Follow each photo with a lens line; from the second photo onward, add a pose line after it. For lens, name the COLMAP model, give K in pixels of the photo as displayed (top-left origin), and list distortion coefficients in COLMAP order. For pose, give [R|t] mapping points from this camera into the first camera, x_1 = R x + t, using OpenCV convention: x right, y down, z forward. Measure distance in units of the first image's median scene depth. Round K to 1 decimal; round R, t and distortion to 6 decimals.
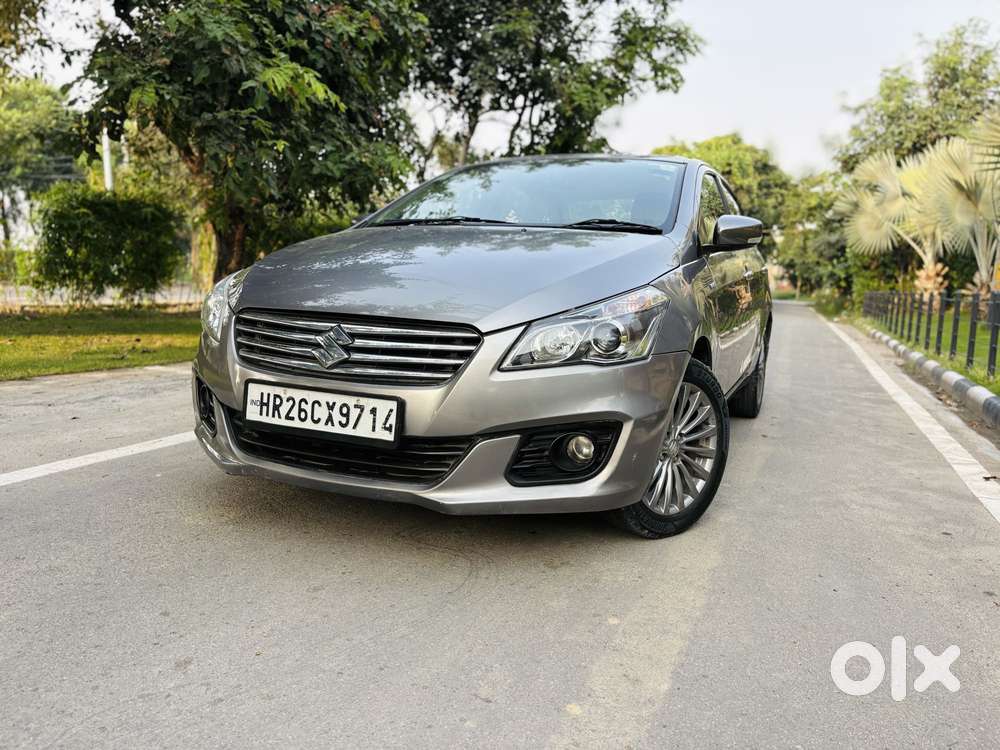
lens RADIAL K [[756.2, 0, 490.0], [0, 756.2, 362.3], [0, 0, 1]] dist [0.009938, -0.002027]
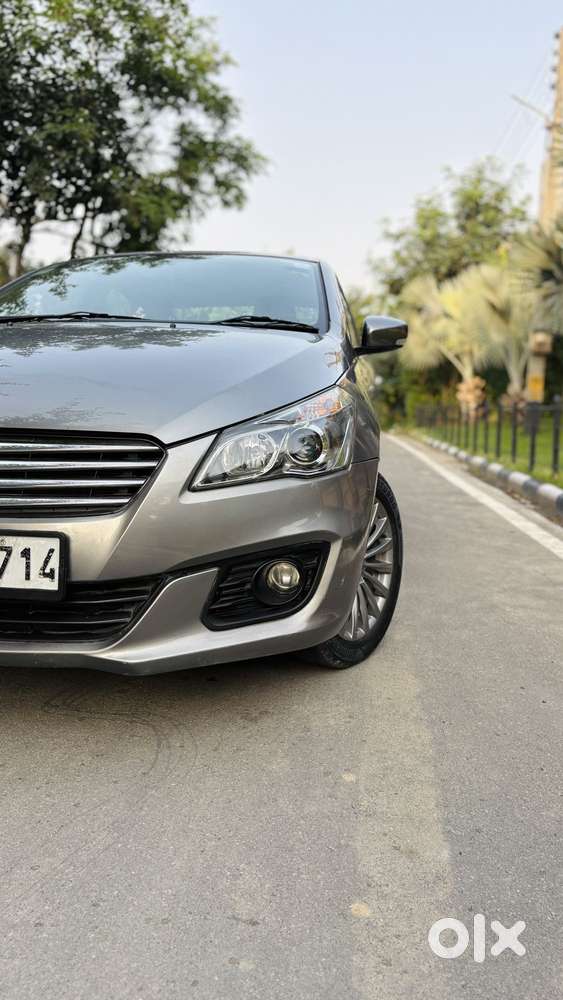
lens RADIAL K [[755.6, 0, 281.5], [0, 755.6, 500.0], [0, 0, 1]] dist [0.037178, -0.061267]
pose [[0.956158, -0.060753, 0.286479, -0.102440], [0.054636, 0.998076, 0.029307, 0.002253], [-0.287709, -0.012370, 0.957638, 0.164018]]
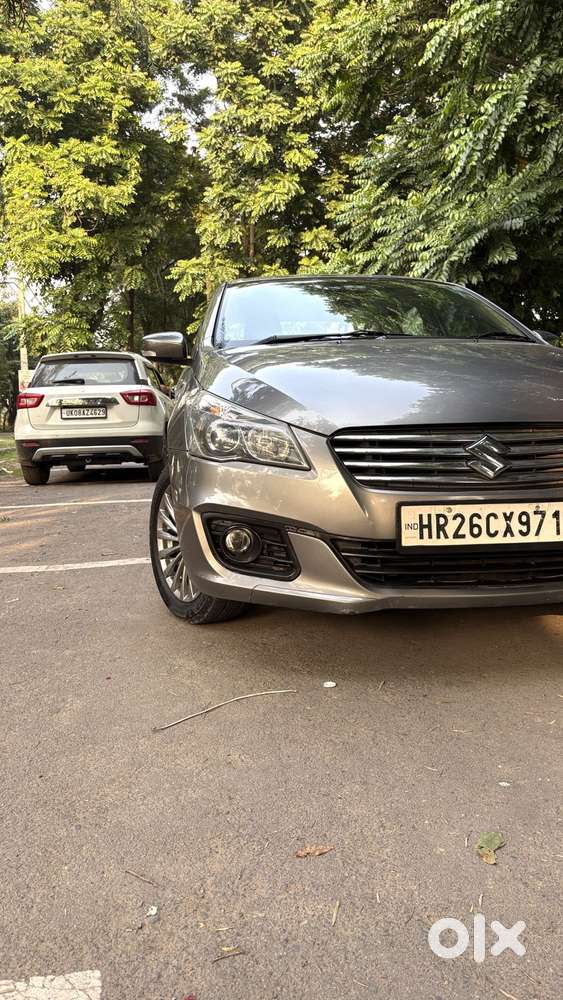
lens RADIAL K [[755.6, 0, 281.5], [0, 755.6, 500.0], [0, 0, 1]] dist [0.037178, -0.061267]
pose [[0.872602, -0.118707, 0.473787, -0.782571], [0.109349, 0.992874, 0.047370, -0.034865], [-0.476034, 0.010473, 0.879364, 0.240636]]
